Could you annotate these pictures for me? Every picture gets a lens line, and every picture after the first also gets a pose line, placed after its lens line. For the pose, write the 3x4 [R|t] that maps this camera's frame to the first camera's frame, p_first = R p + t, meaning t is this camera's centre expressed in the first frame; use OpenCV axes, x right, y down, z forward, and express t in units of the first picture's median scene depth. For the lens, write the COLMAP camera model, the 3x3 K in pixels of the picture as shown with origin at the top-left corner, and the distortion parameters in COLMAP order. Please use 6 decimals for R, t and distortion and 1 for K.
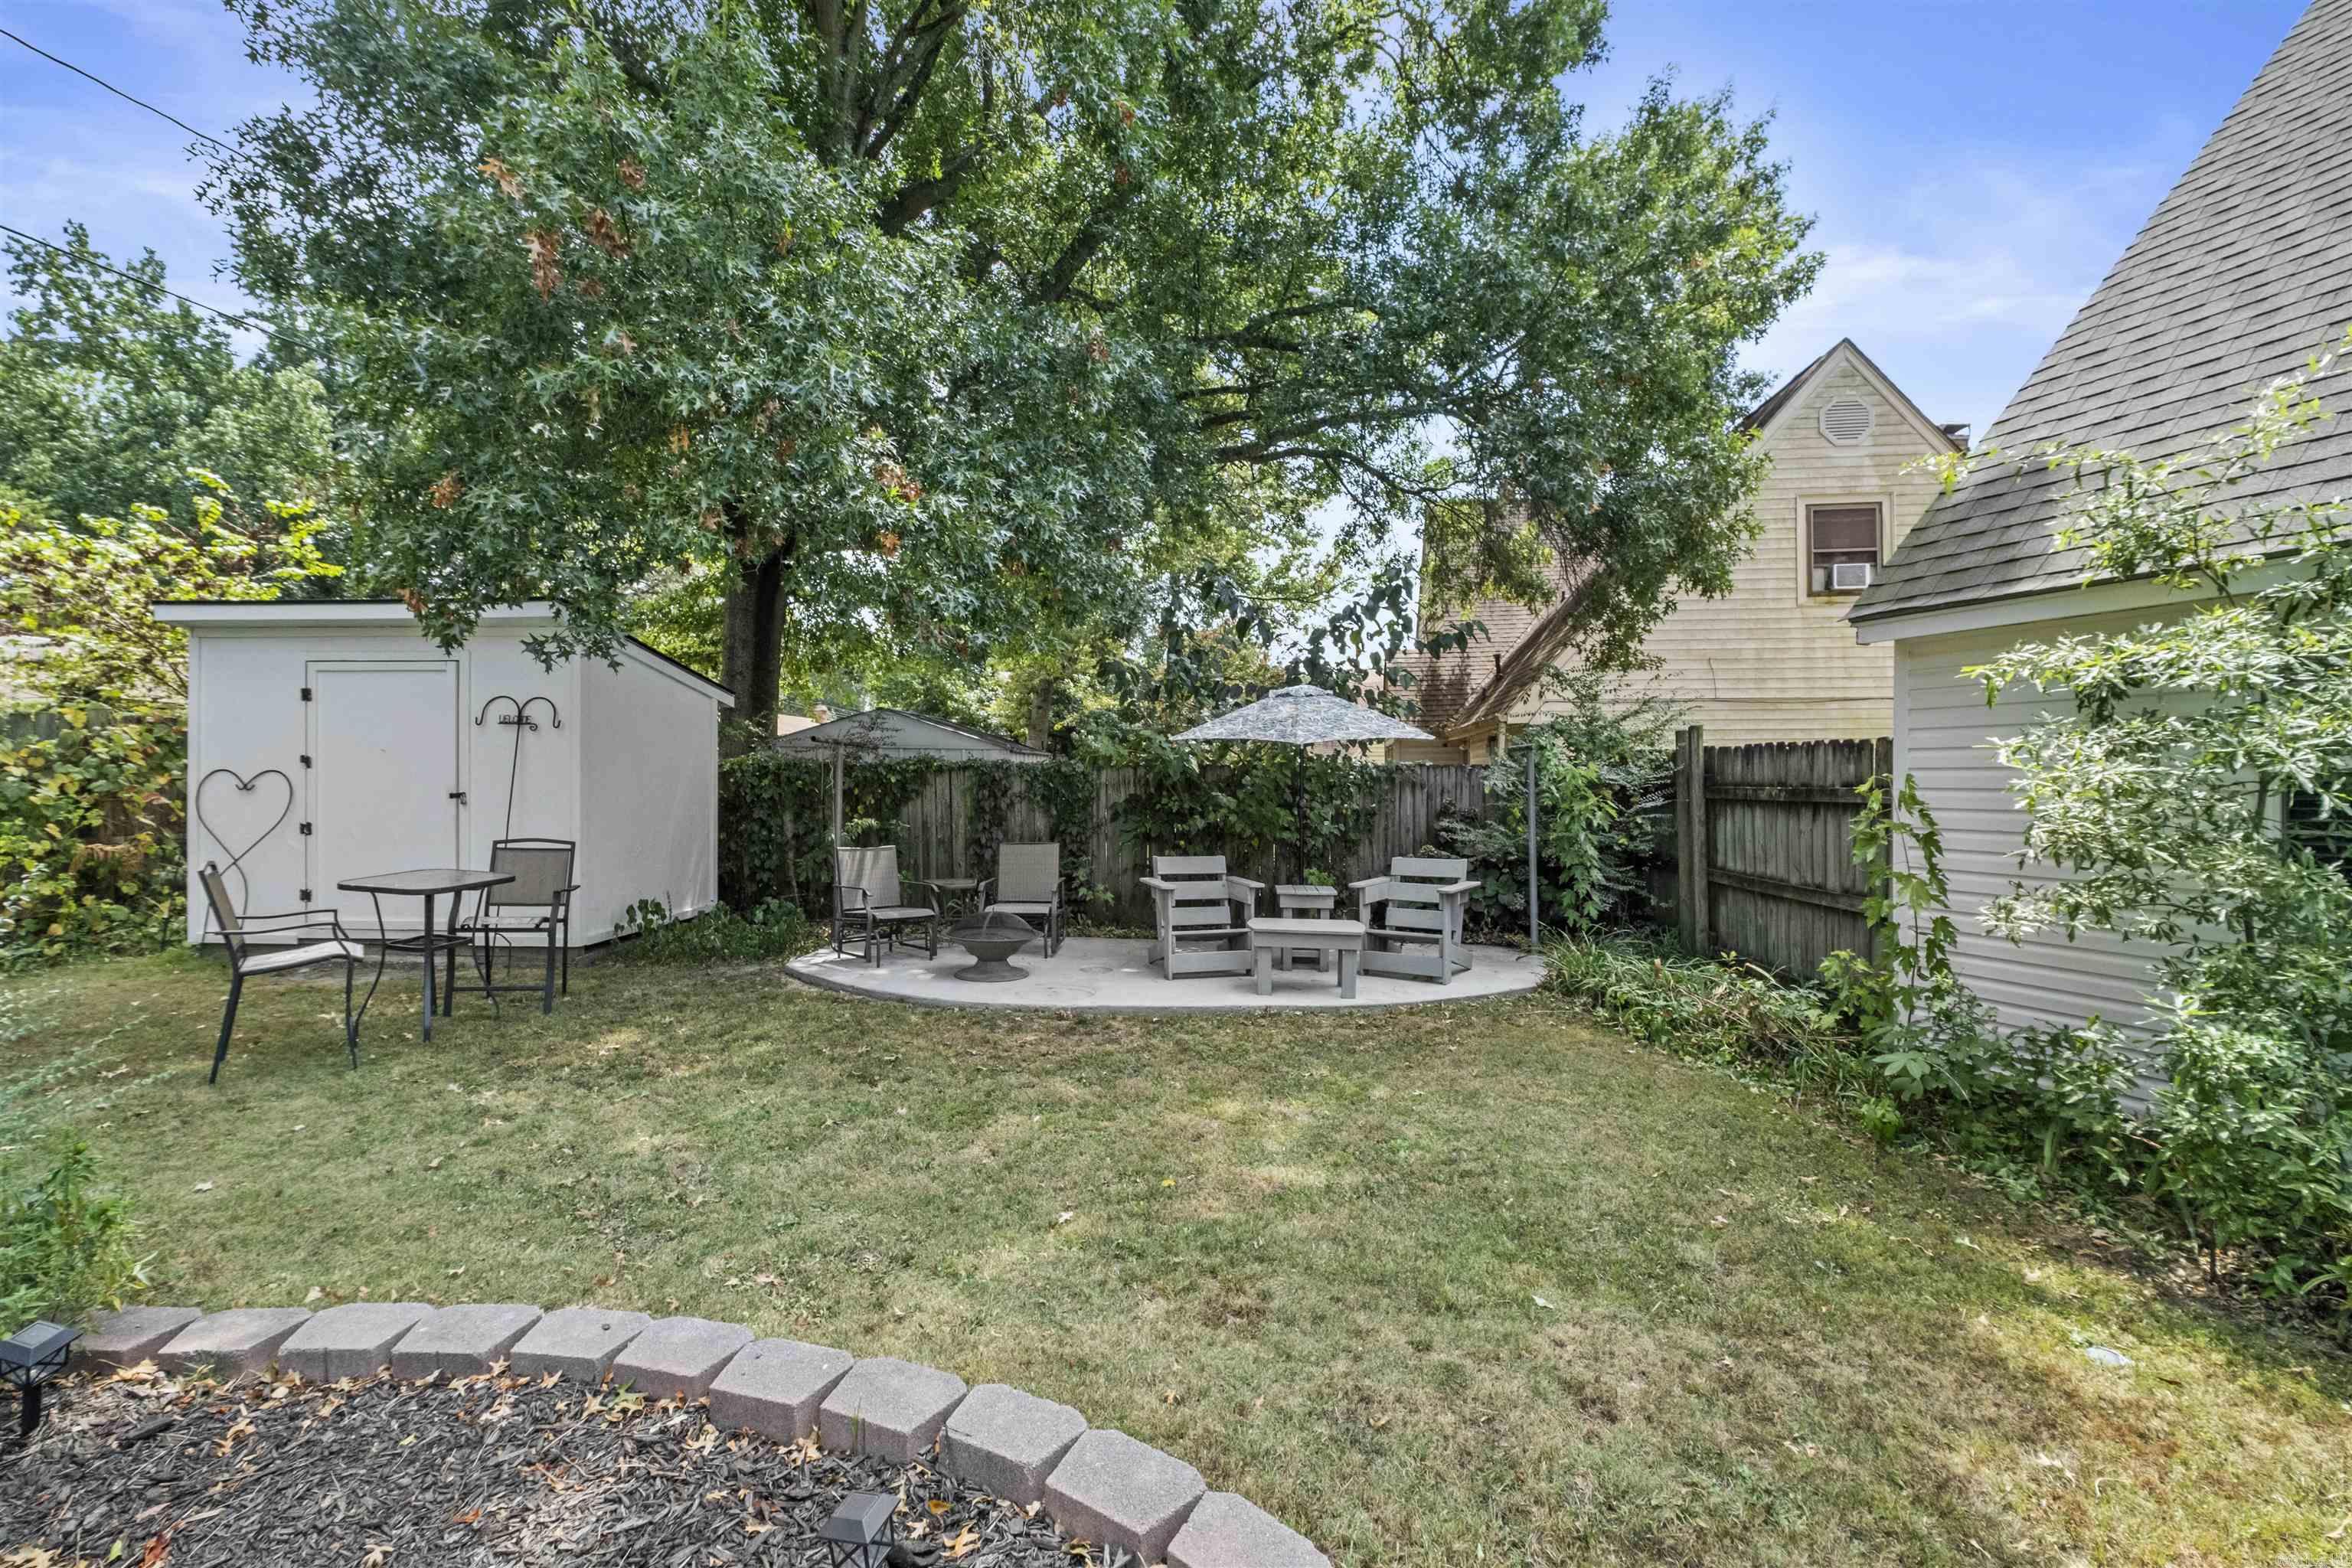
lens RADIAL K [[1018.6, 0, 1169.7], [0, 1018.6, 774.5], [0, 0, 1]] dist [-0.001936, 0.000159]
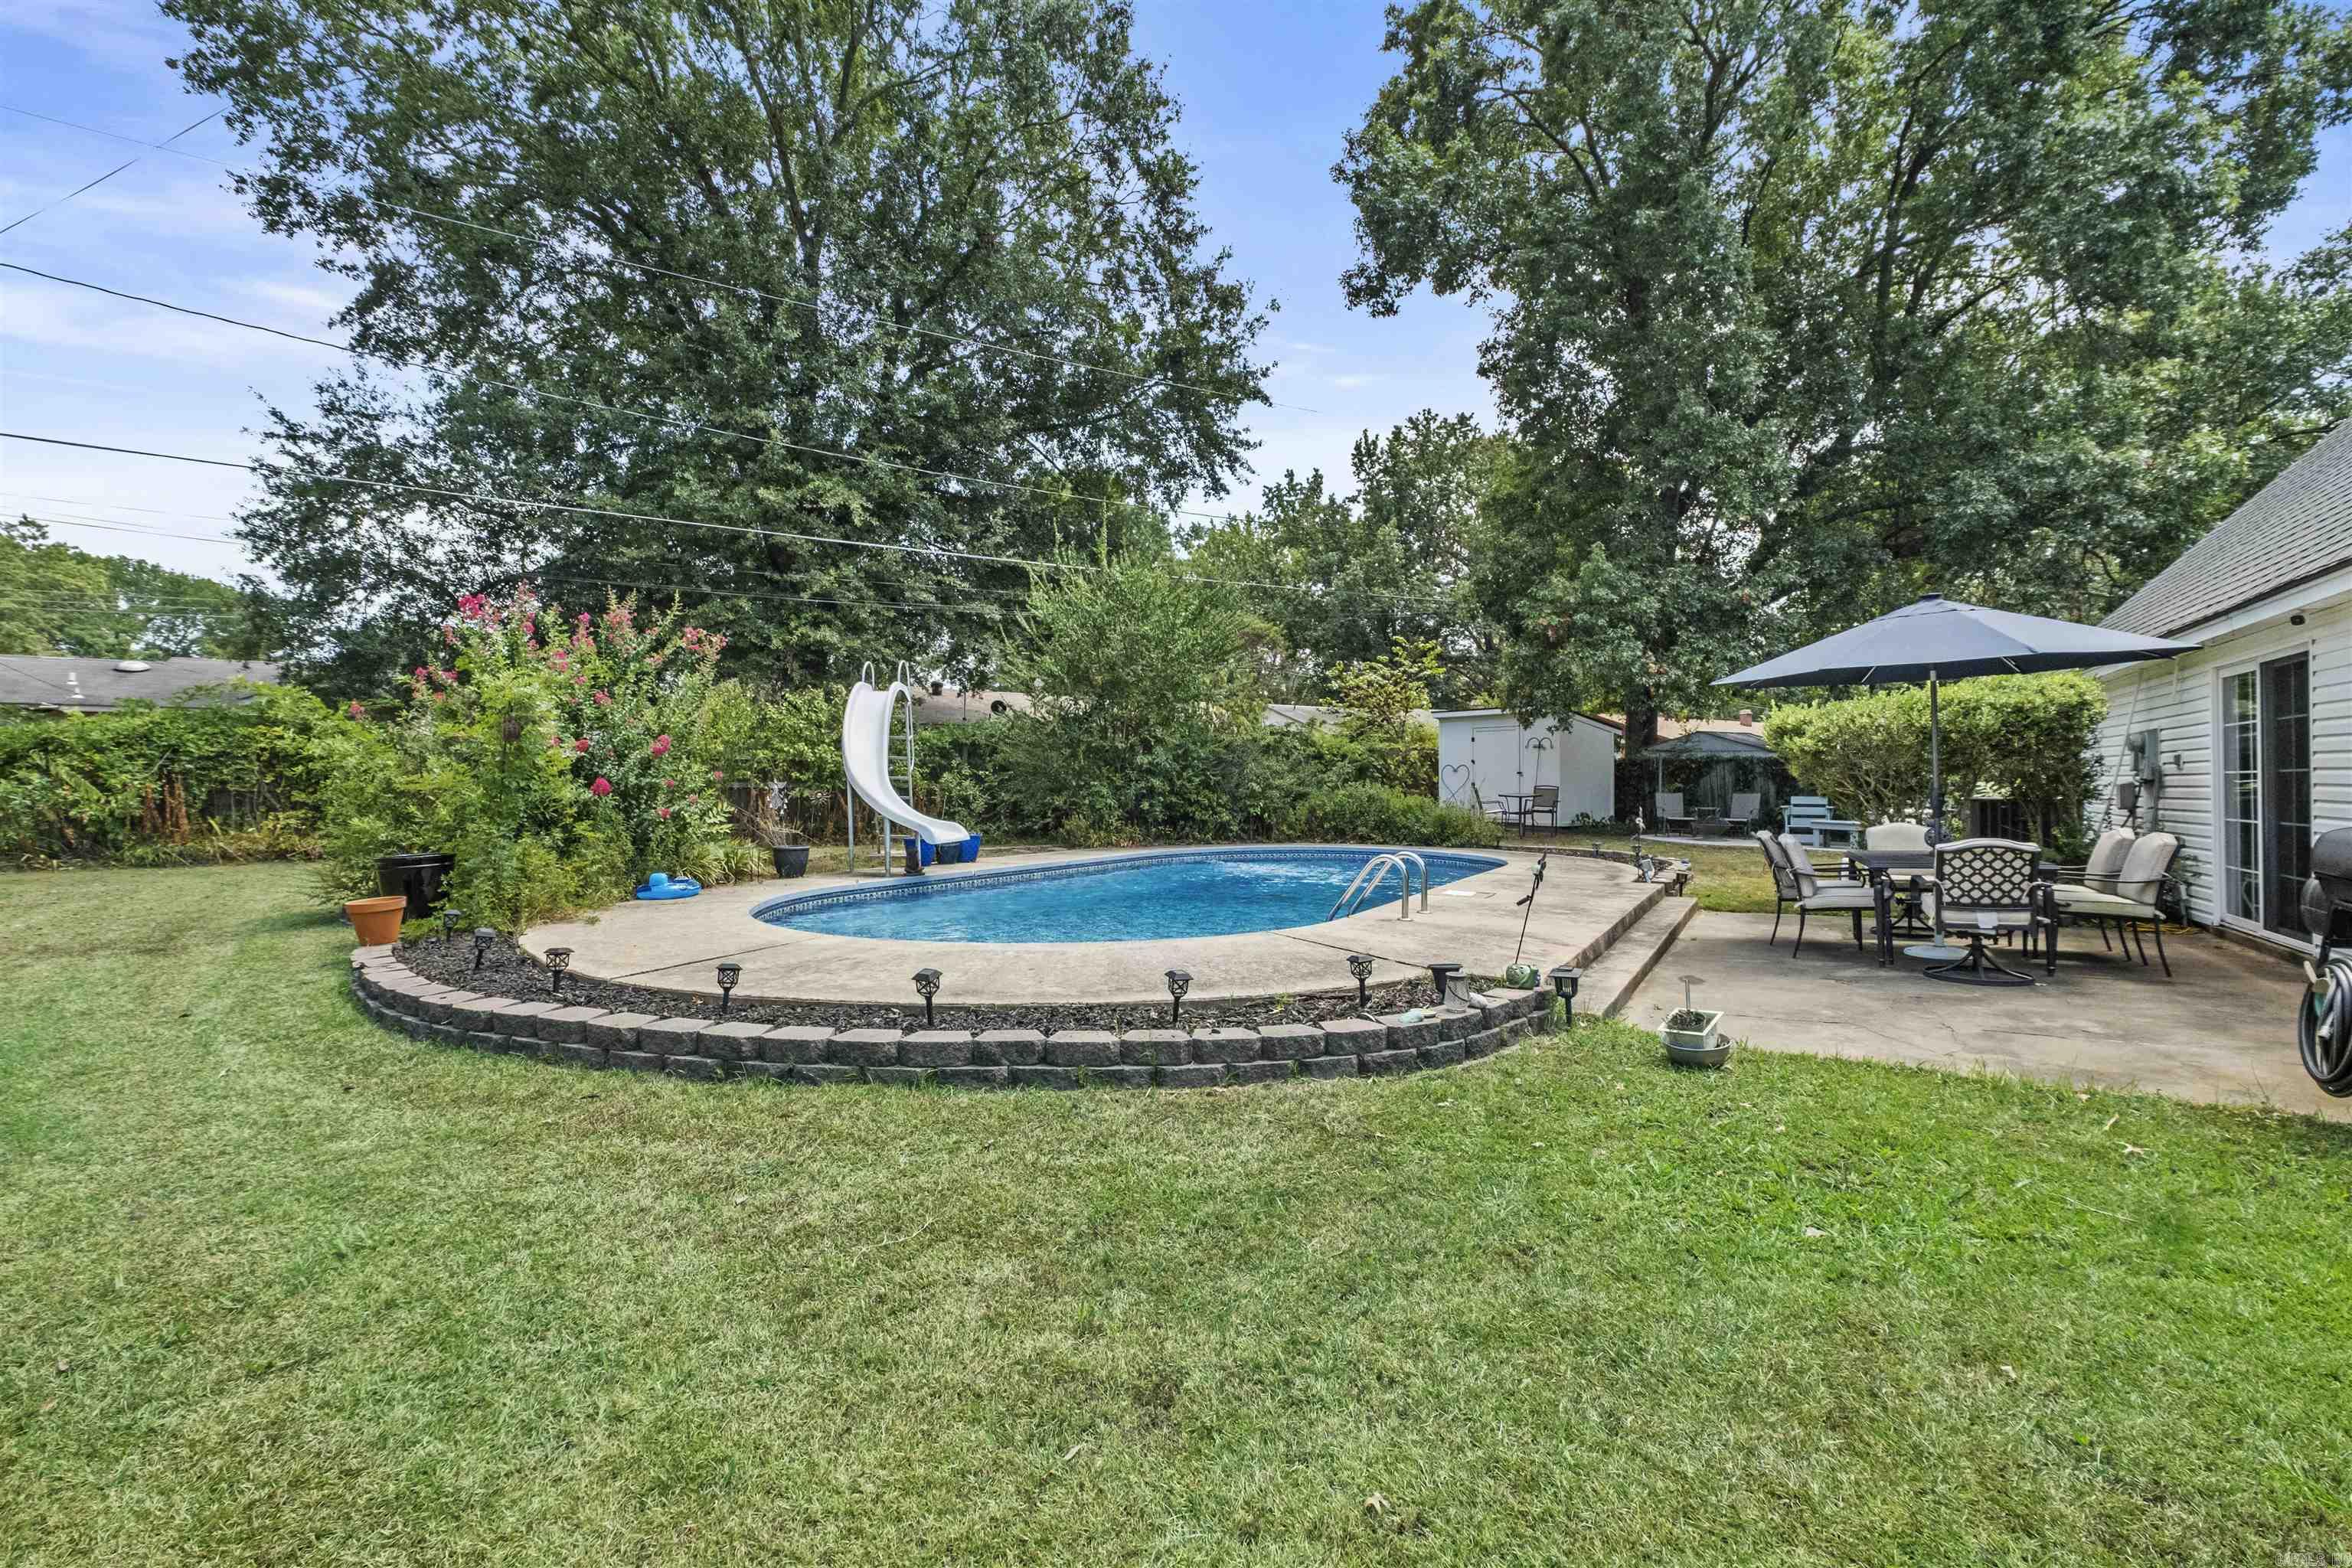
lens RADIAL K [[1018.6, 0, 1167.0], [0, 1018.6, 782.5], [0, 0, 1]] dist [-0.001936, 0.000159]
pose [[0.637968, -0.001579, -0.770061, 0.871200], [0.006426, 0.999974, 0.003273, 0.031571], [0.770036, -0.007037, 0.637962, -1.587994]]
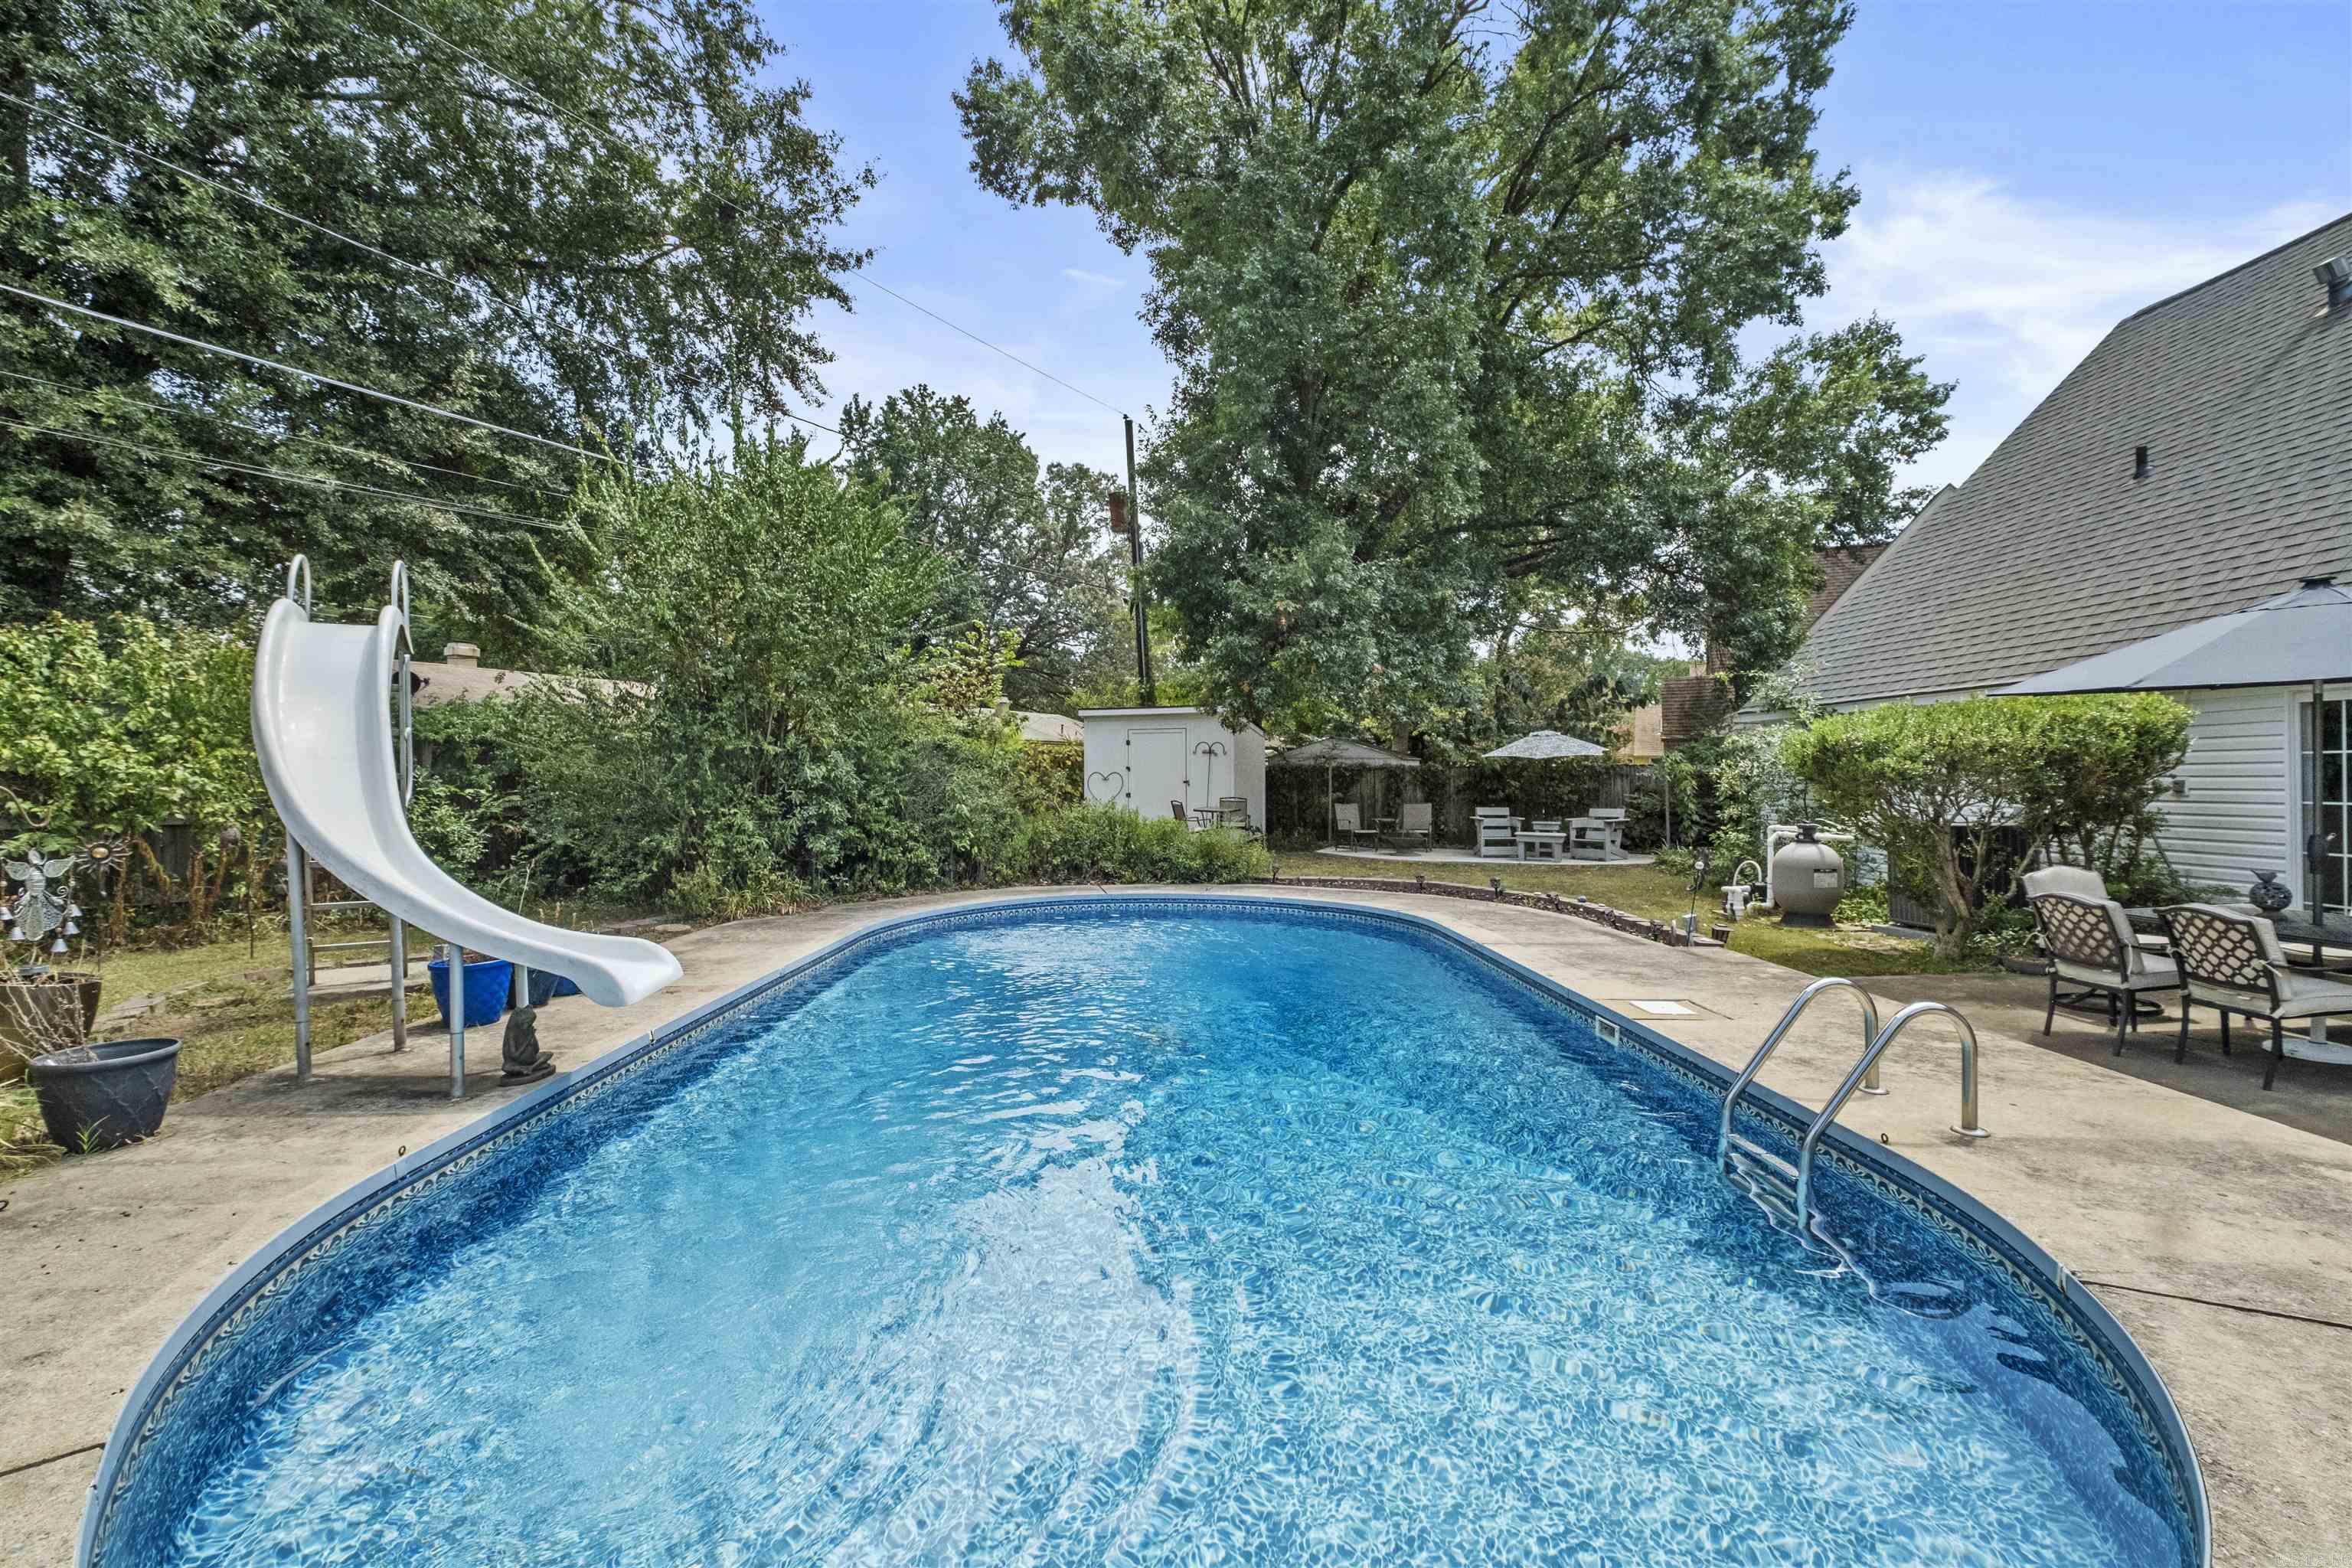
lens RADIAL K [[1018.6, 0, 1166.6], [0, 1018.6, 777.8], [0, 0, 1]] dist [-0.001936, 0.000159]
pose [[0.943860, -0.005868, -0.330293, 0.084416], [0.008548, 0.999941, 0.006663, -0.006754], [0.330235, -0.009112, 0.943855, -1.378158]]
